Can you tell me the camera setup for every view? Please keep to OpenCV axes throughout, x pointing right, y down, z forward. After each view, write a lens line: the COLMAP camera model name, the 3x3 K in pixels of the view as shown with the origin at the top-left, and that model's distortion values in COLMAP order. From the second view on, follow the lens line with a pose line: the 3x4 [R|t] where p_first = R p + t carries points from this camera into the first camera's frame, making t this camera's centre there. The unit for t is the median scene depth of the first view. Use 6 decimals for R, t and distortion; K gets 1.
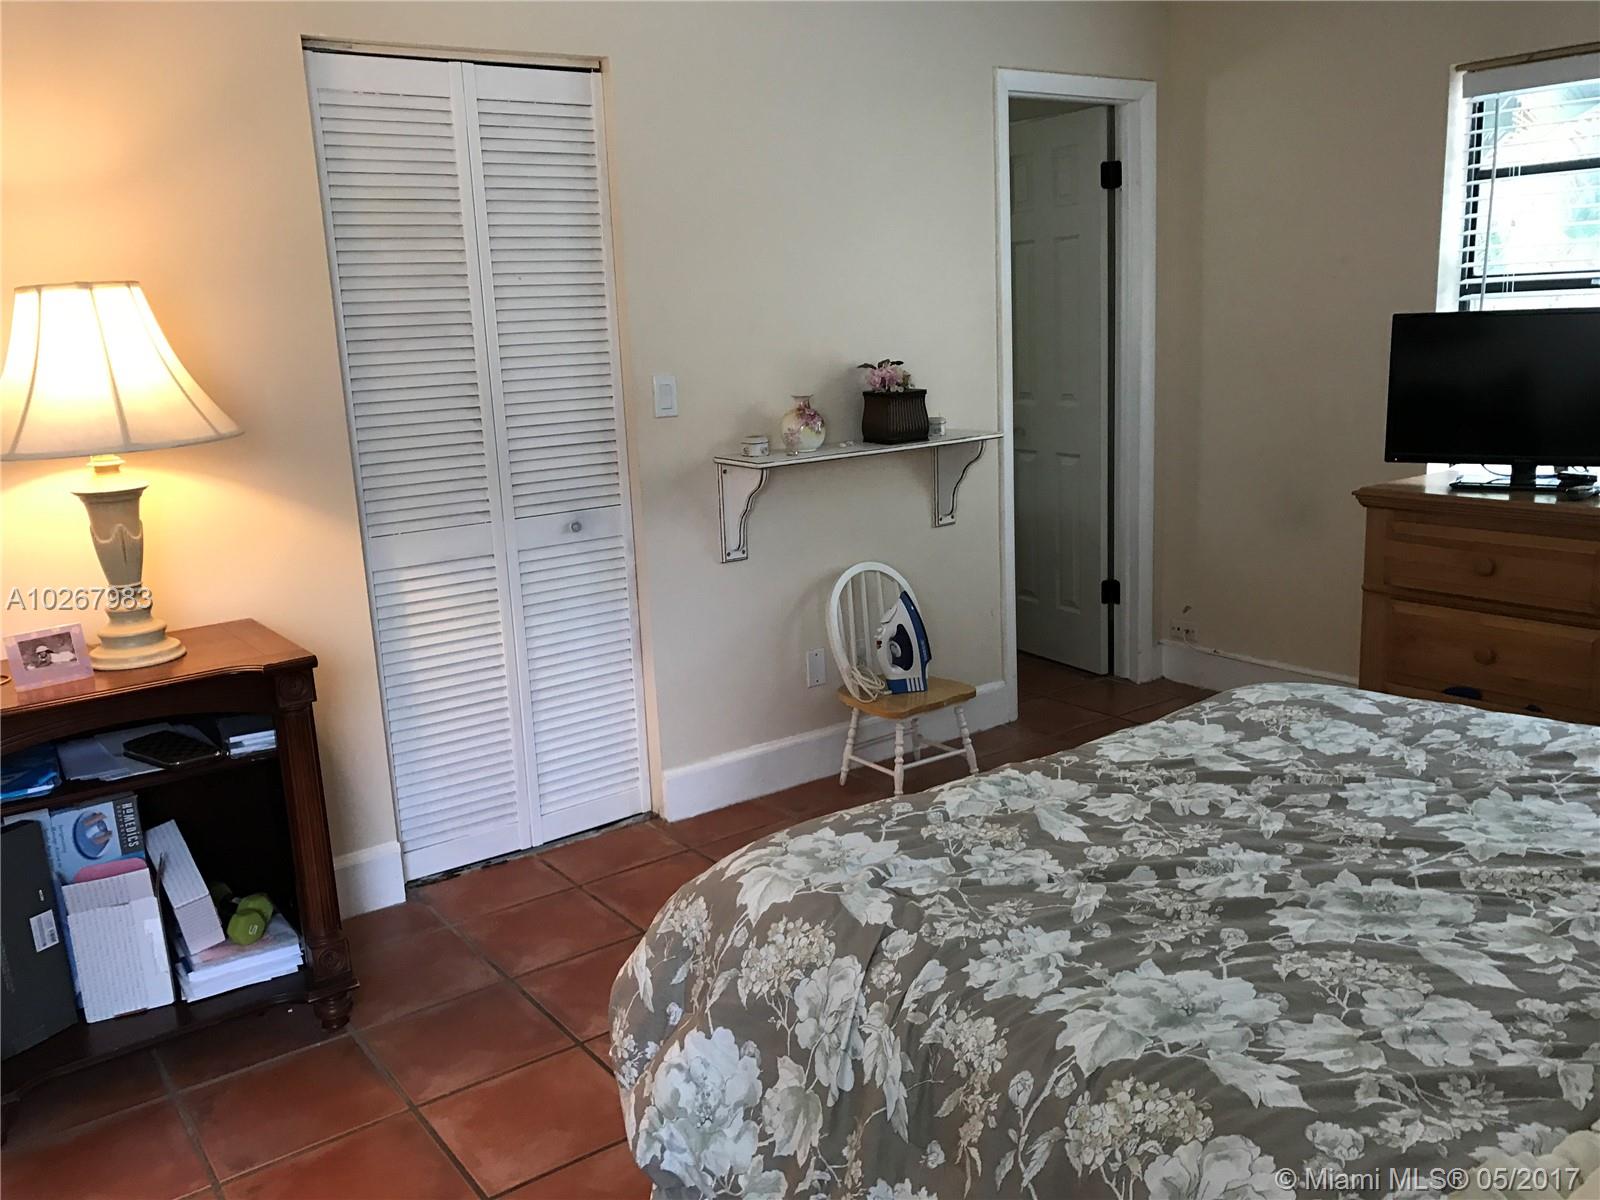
lens RADIAL K [[1311.2, 0, 790.4], [0, 1311.2, 599.8], [0, 0, 1]] dist [0.025458, -0.023524]
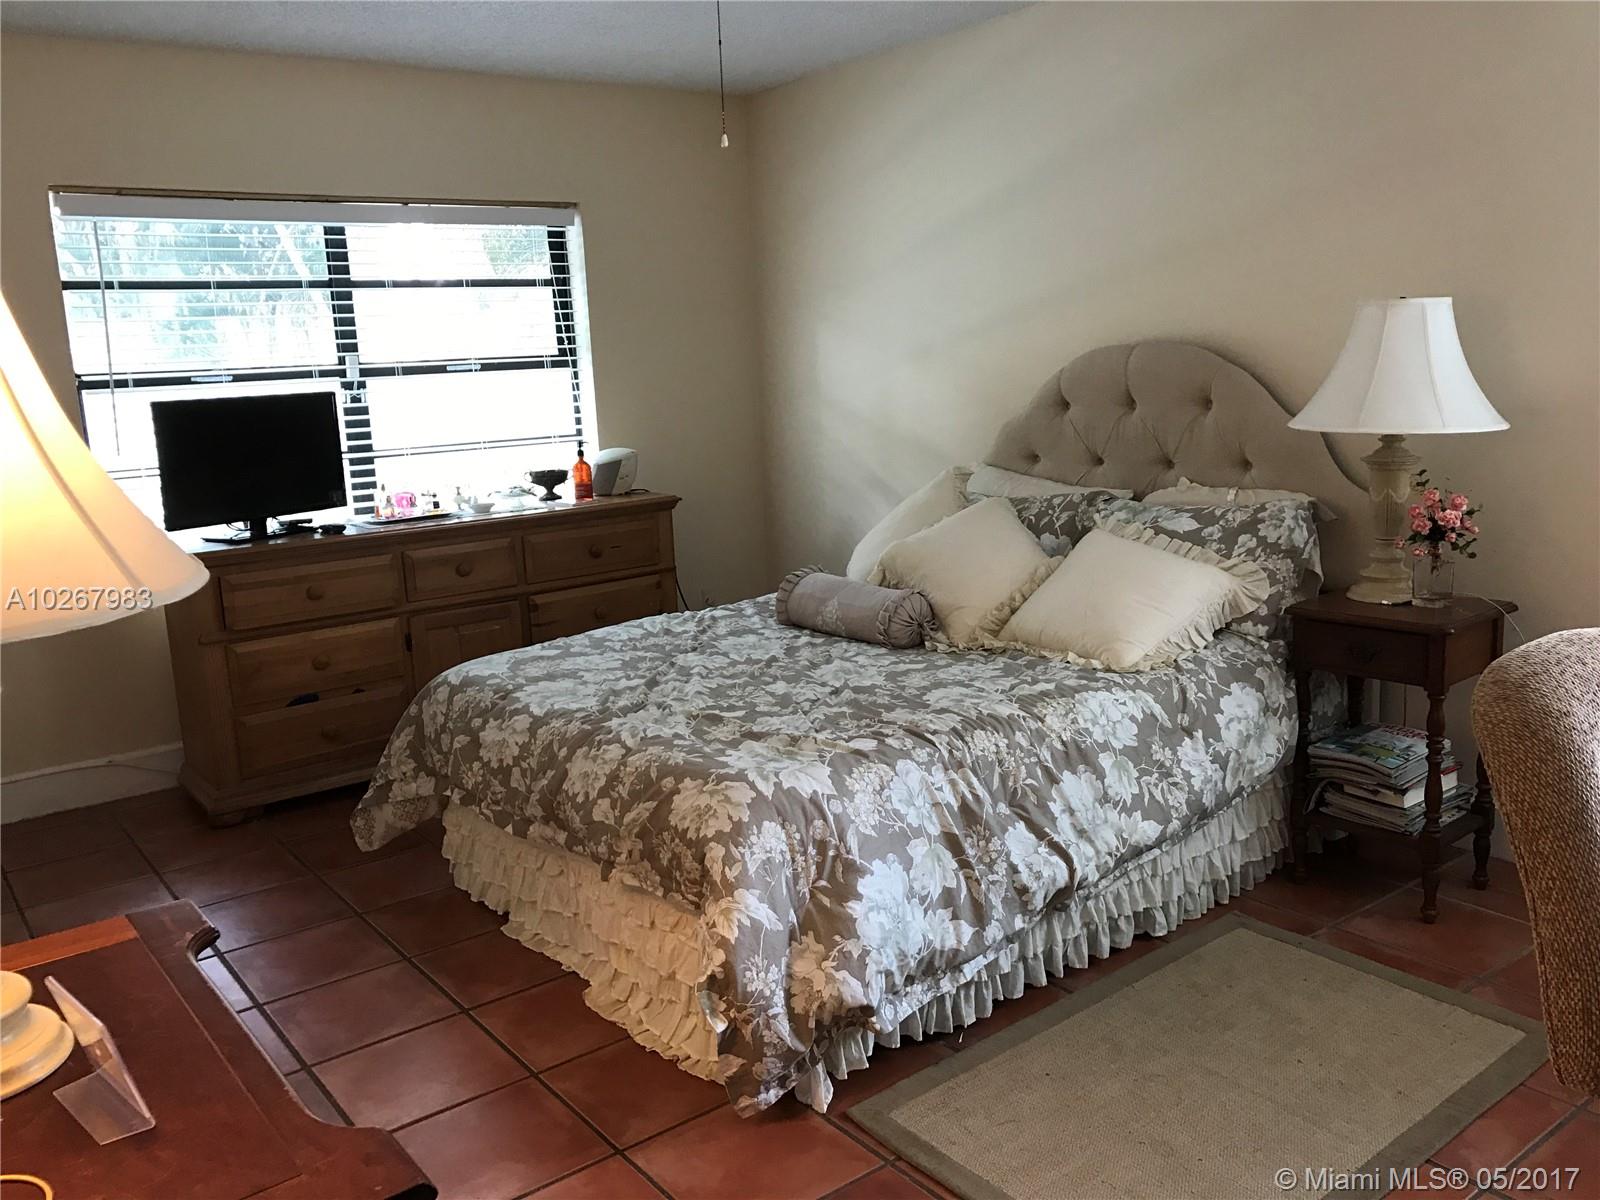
lens RADIAL K [[1311.2, 0, 799.2], [0, 1311.2, 585.3], [0, 0, 1]] dist [0.025458, -0.023524]
pose [[-0.027215, -0.129181, 0.991248, -1.253324], [0.253719, 0.958250, 0.131847, -0.136150], [-0.966895, 0.255086, 0.006697, 0.912705]]
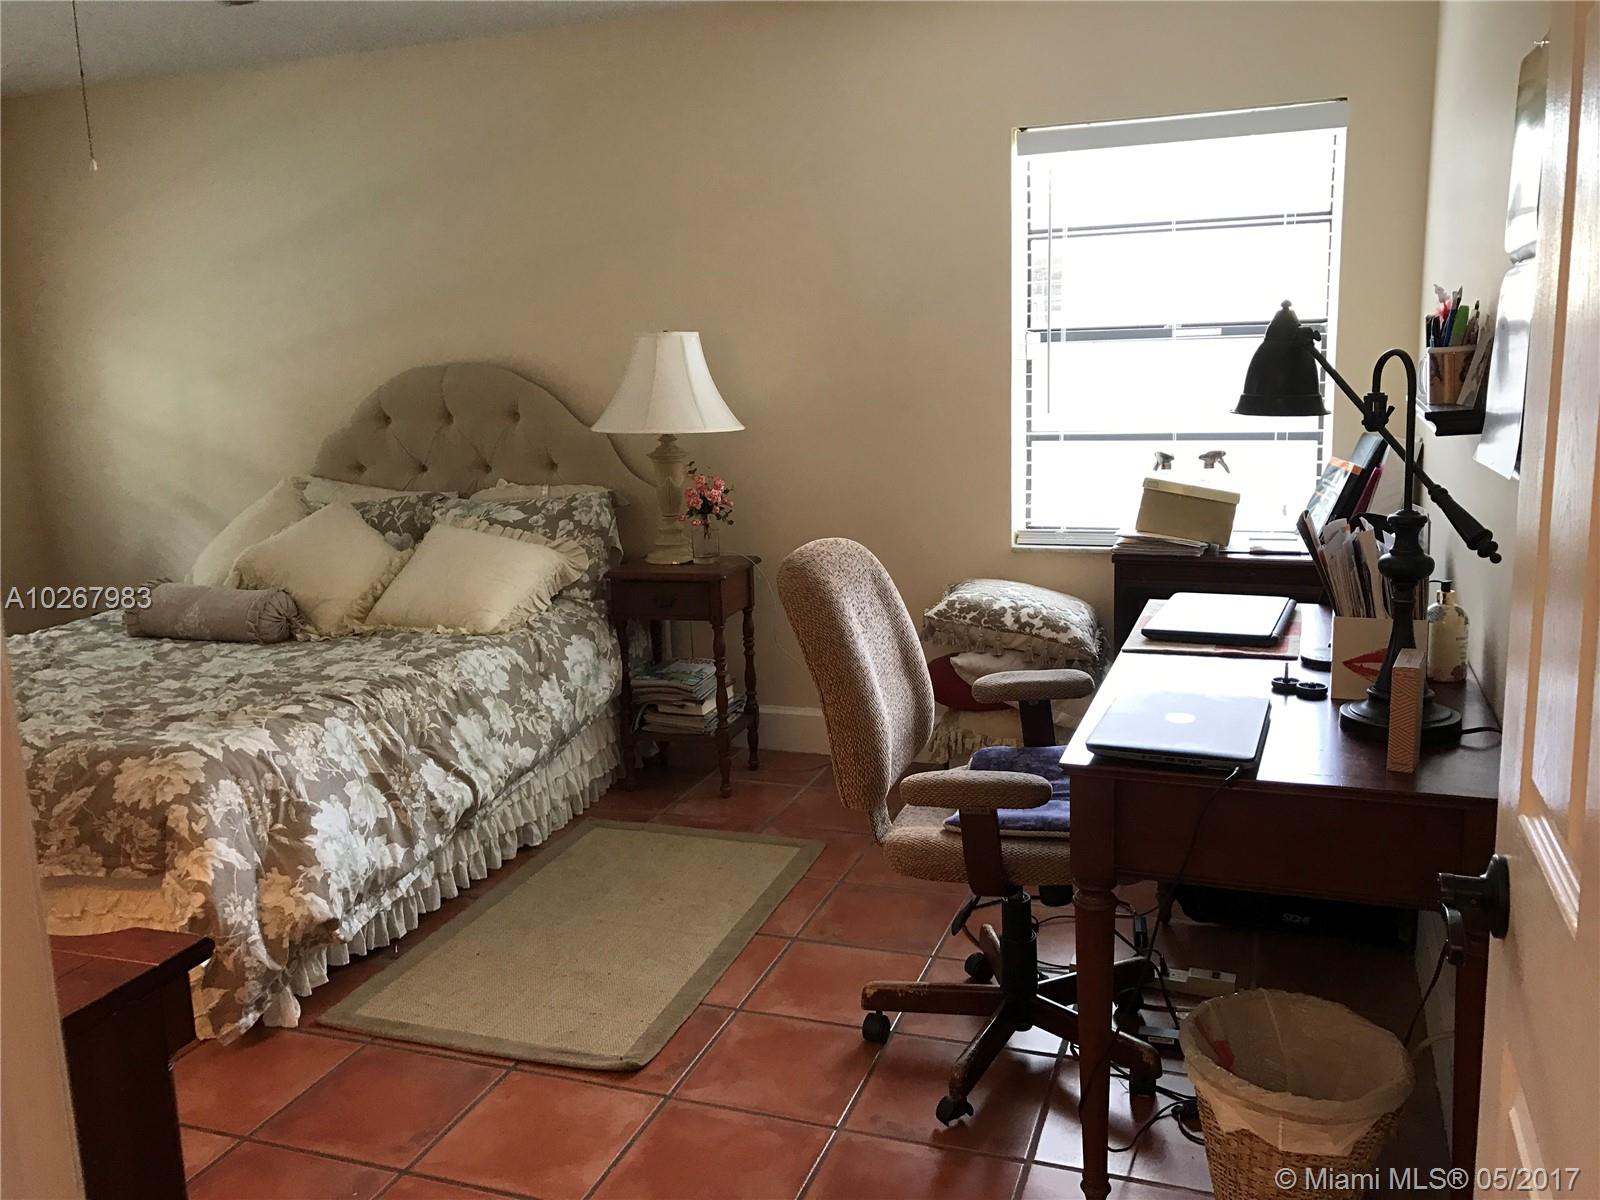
lens RADIAL K [[1311.2, 0, 797.2], [0, 1311.2, 590.8], [0, 0, 1]] dist [0.025458, -0.023524]
pose [[-0.560026, -0.086164, 0.823982, -1.529389], [0.230488, 0.939108, 0.254856, -0.171288], [-0.795768, 0.332644, -0.506065, 1.160233]]
